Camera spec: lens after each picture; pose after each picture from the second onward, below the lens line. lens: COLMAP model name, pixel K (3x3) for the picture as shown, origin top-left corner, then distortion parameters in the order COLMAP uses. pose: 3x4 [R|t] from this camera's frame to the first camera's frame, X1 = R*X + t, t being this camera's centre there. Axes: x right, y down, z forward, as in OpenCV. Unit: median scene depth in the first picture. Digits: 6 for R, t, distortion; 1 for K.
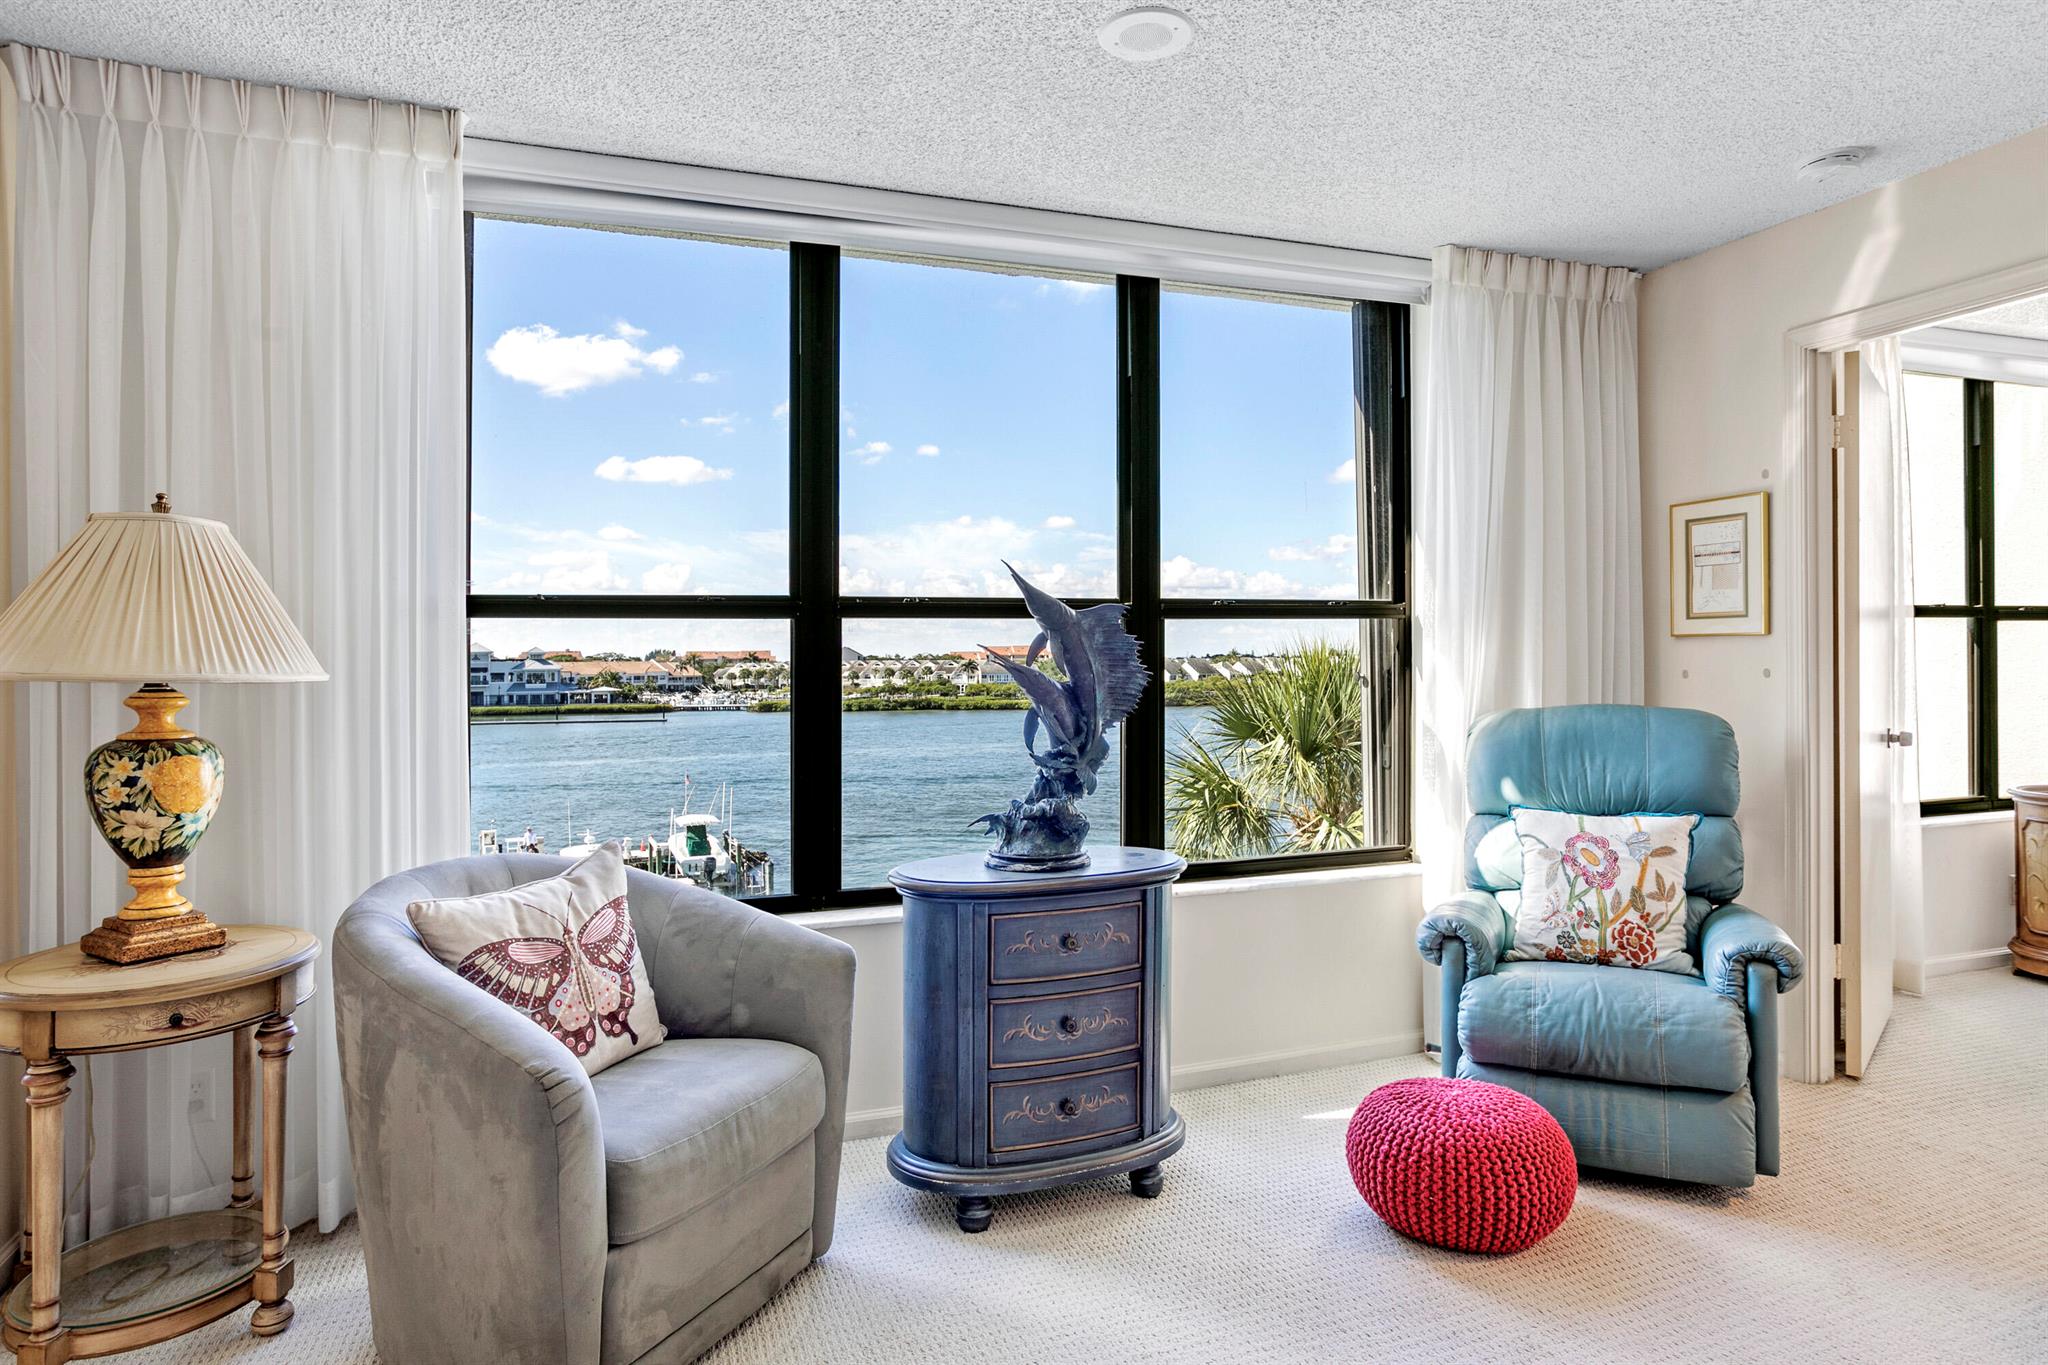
lens RADIAL K [[1132.9, 0, 1005.0], [0, 1132.9, 649.7], [0, 0, 1]] dist [-0.018628, -0.001873]
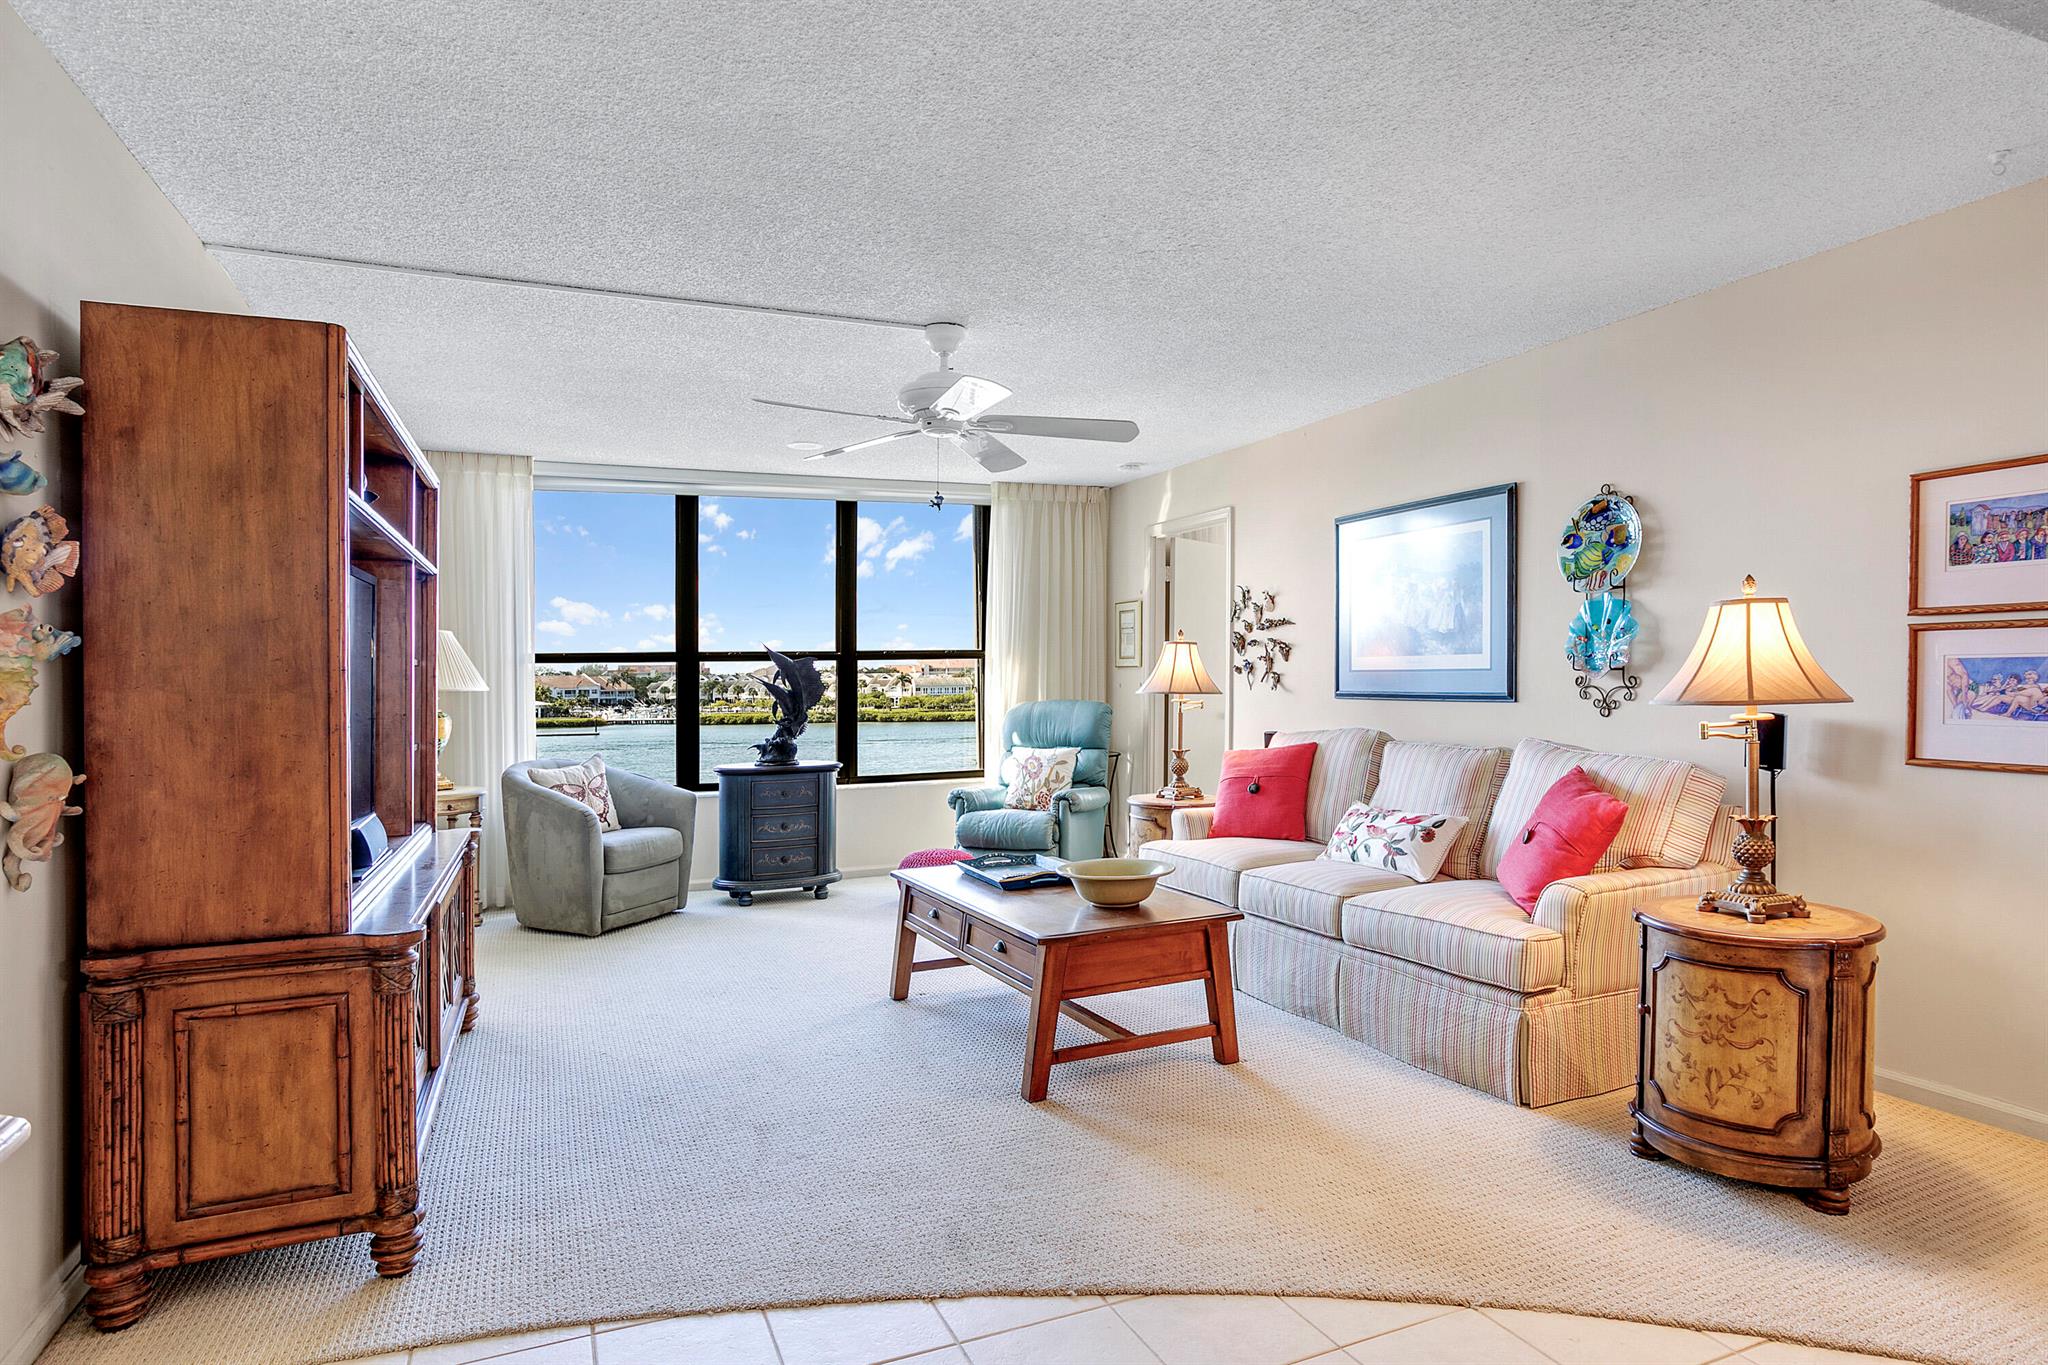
lens RADIAL K [[1132.9, 0, 1040.7], [0, 1132.9, 664.6], [0, 0, 1]] dist [-0.018628, -0.001873]
pose [[0.996535, -0.002064, 0.083151, 0.348704], [0.001902, 0.999996, 0.002021, -0.025750], [-0.083155, -0.001856, 0.996535, -1.304214]]
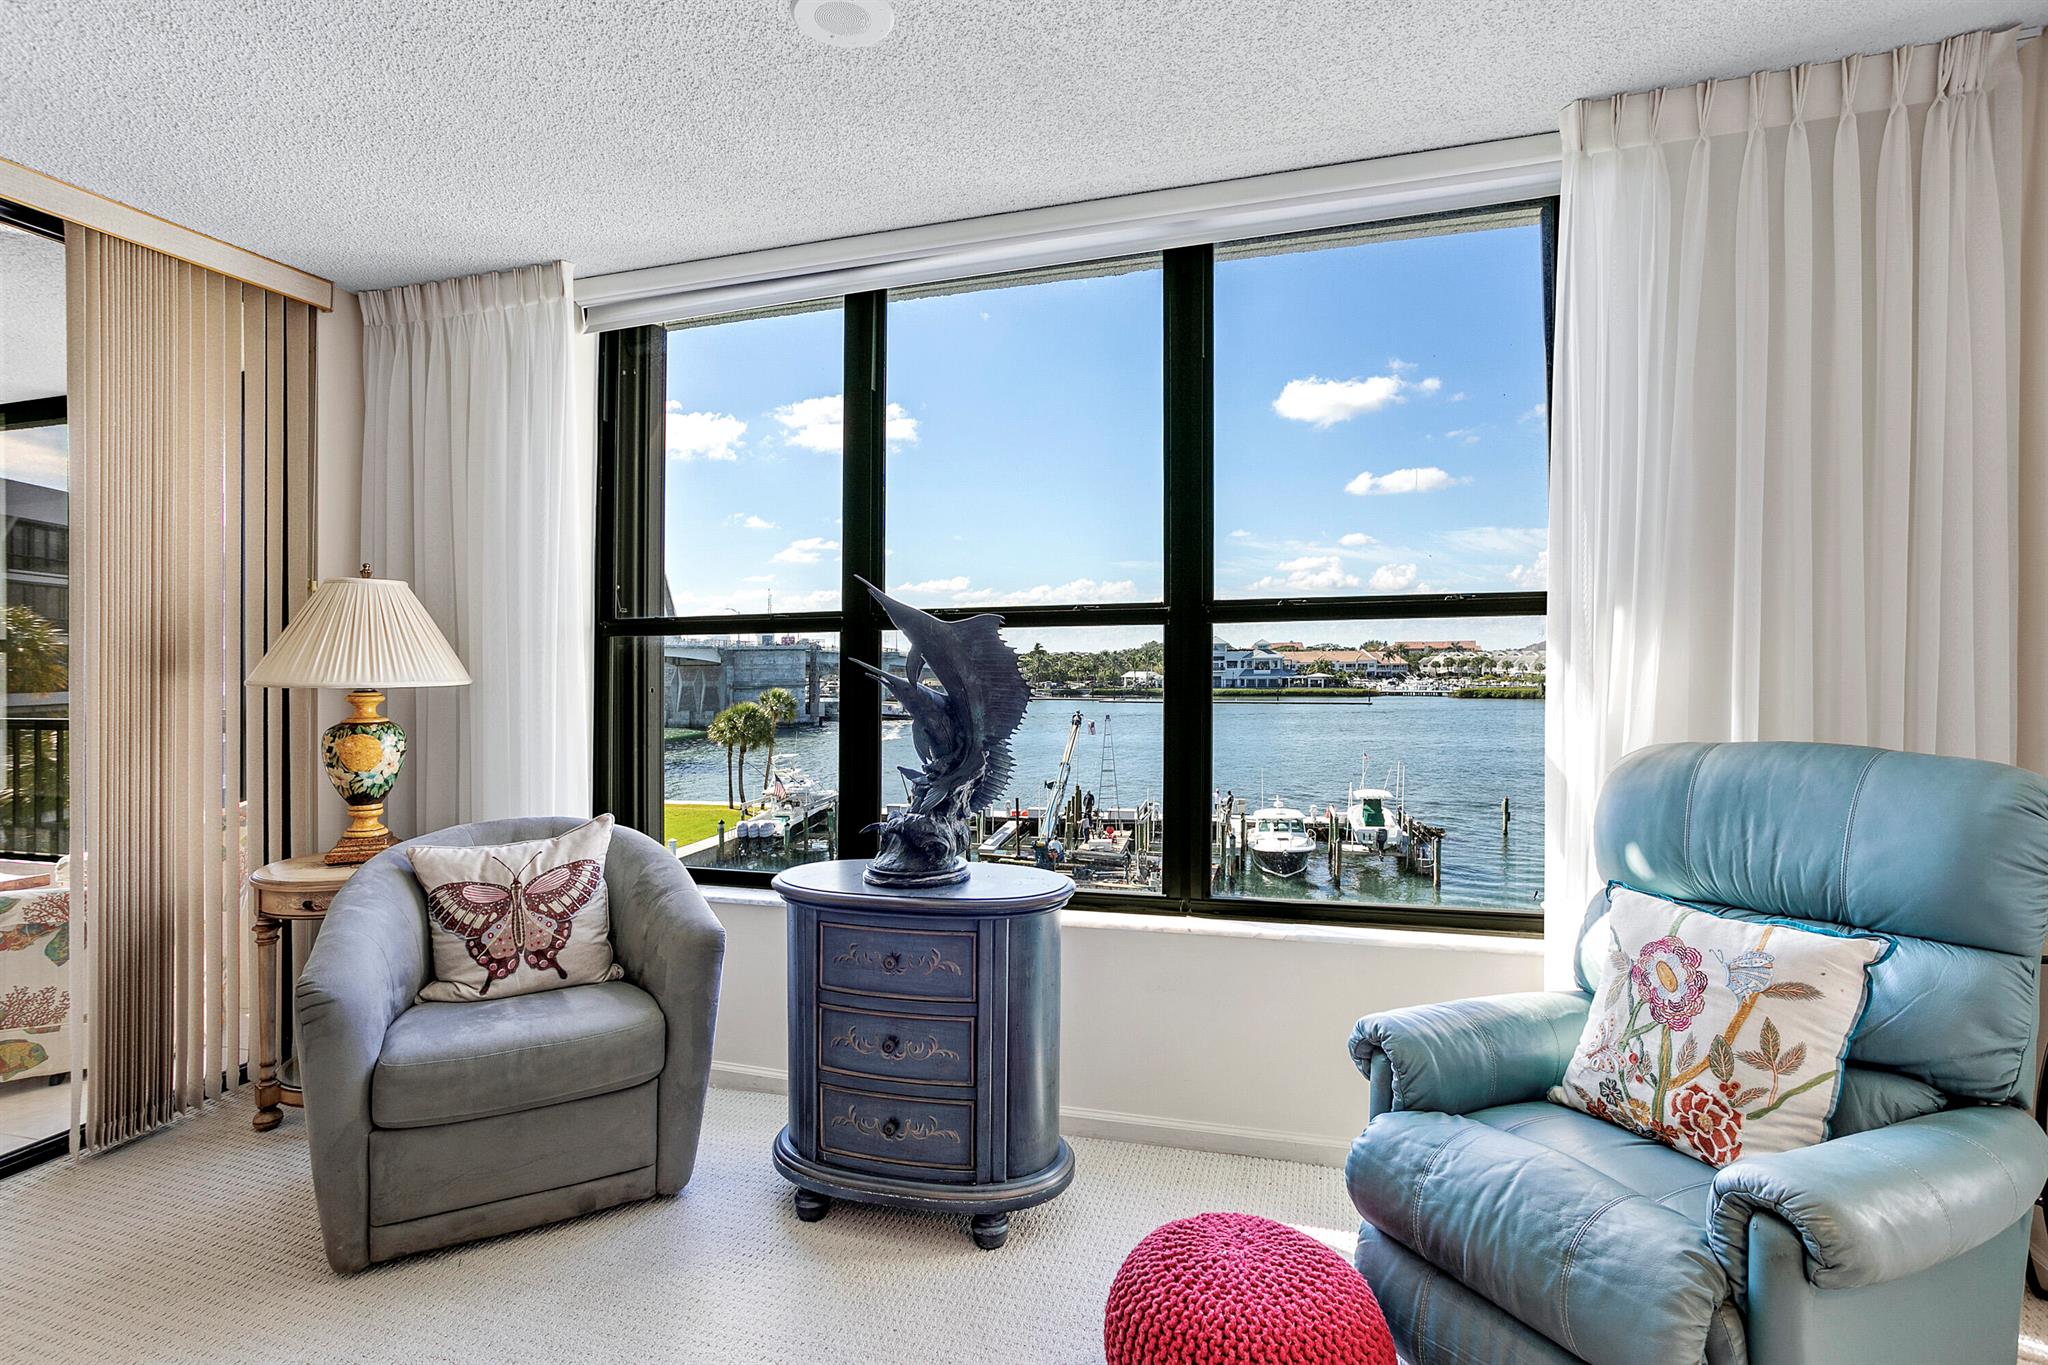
lens RADIAL K [[992.9, 0, 1036.8], [0, 992.9, 651.7], [0, 0, 1]] dist [-0.023361, 0.007355]
pose [[0.806762, -0.003178, -0.590868, 0.567049], [0.009878, 0.999918, 0.008109, -0.014175], [0.590794, -0.012378, 0.806728, 0.324061]]
